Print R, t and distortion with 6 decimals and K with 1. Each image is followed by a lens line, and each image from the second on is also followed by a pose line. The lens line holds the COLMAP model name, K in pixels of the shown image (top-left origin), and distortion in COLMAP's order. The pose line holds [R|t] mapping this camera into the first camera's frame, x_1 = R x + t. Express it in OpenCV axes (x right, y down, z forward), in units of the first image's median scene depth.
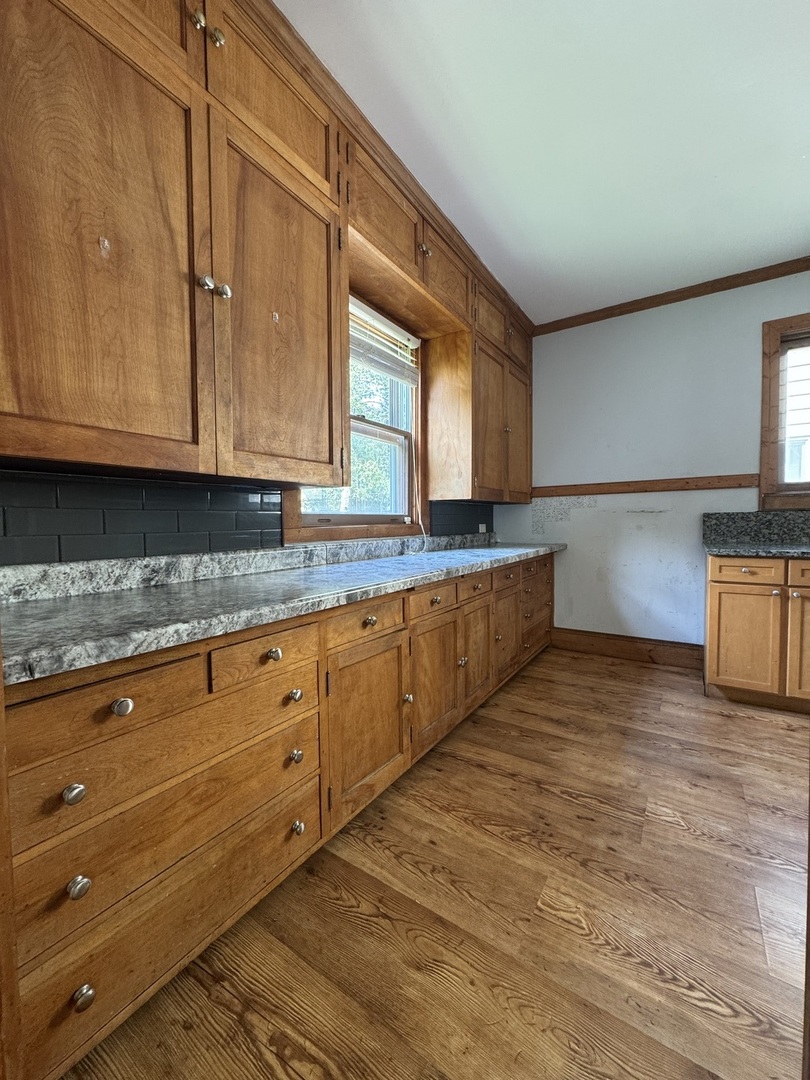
lens RADIAL K [[432.4, 0, 407.2], [0, 432.4, 541.1], [0, 0, 1]] dist [-0.002993, -0.000019]
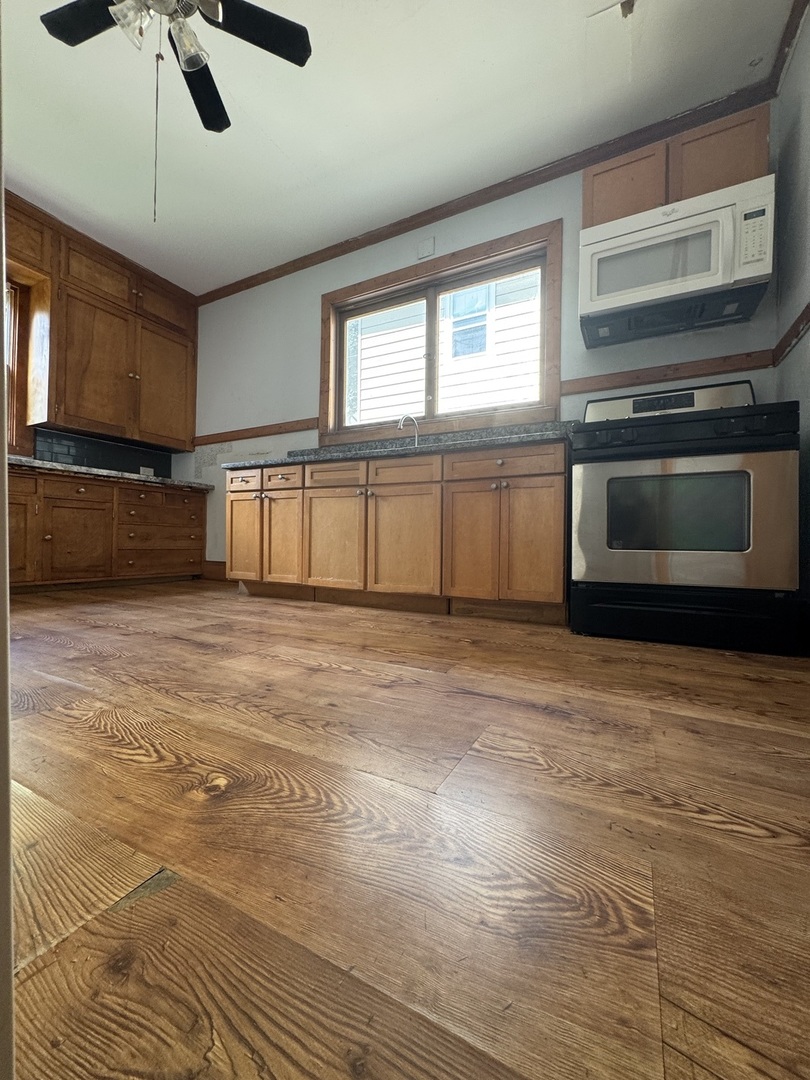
lens RADIAL K [[432.4, 0, 401.9], [0, 432.4, 542.4], [0, 0, 1]] dist [-0.002993, -0.000019]
pose [[0.994522, 0.029626, 0.100243, 1.132087], [-0.024819, 0.998497, -0.048863, 0.299973], [-0.101540, 0.046107, 0.993762, -0.256902]]
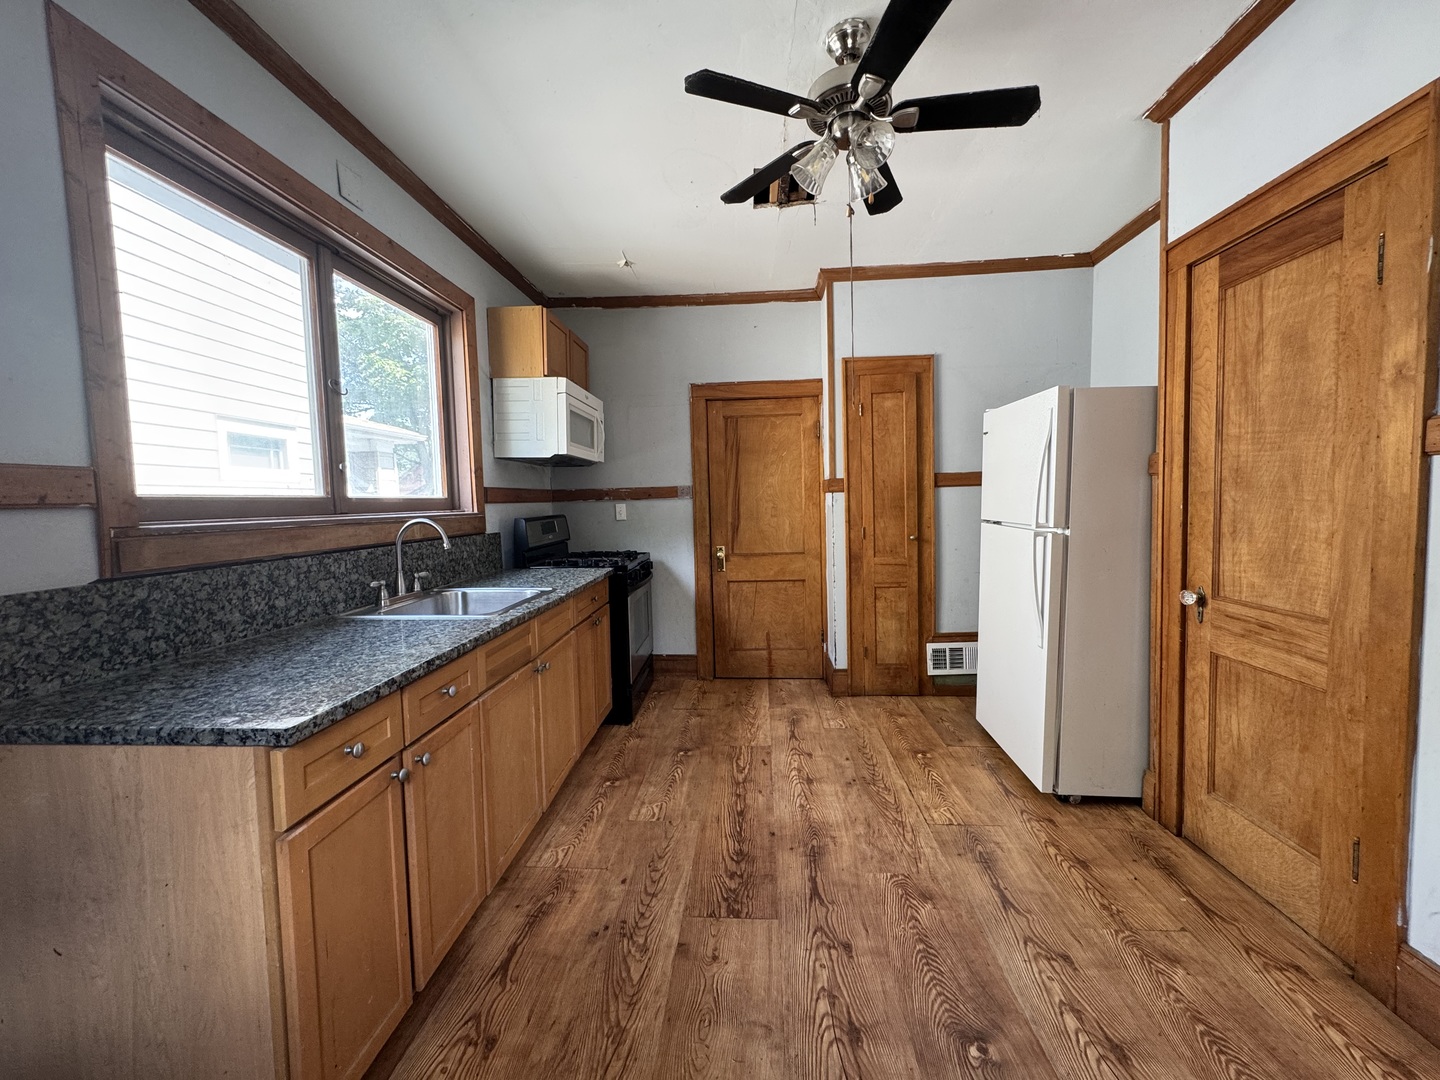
lens RADIAL K [[576.5, 0, 739.9], [0, 576.5, 532.2], [0, 0, 1]] dist [-0.002993, -0.000019]
pose [[-0.527262, -0.020291, 0.849460, 0.214633], [0.074837, 0.994721, 0.070212, -0.122103], [-0.846401, 0.100591, -0.522960, 0.983909]]
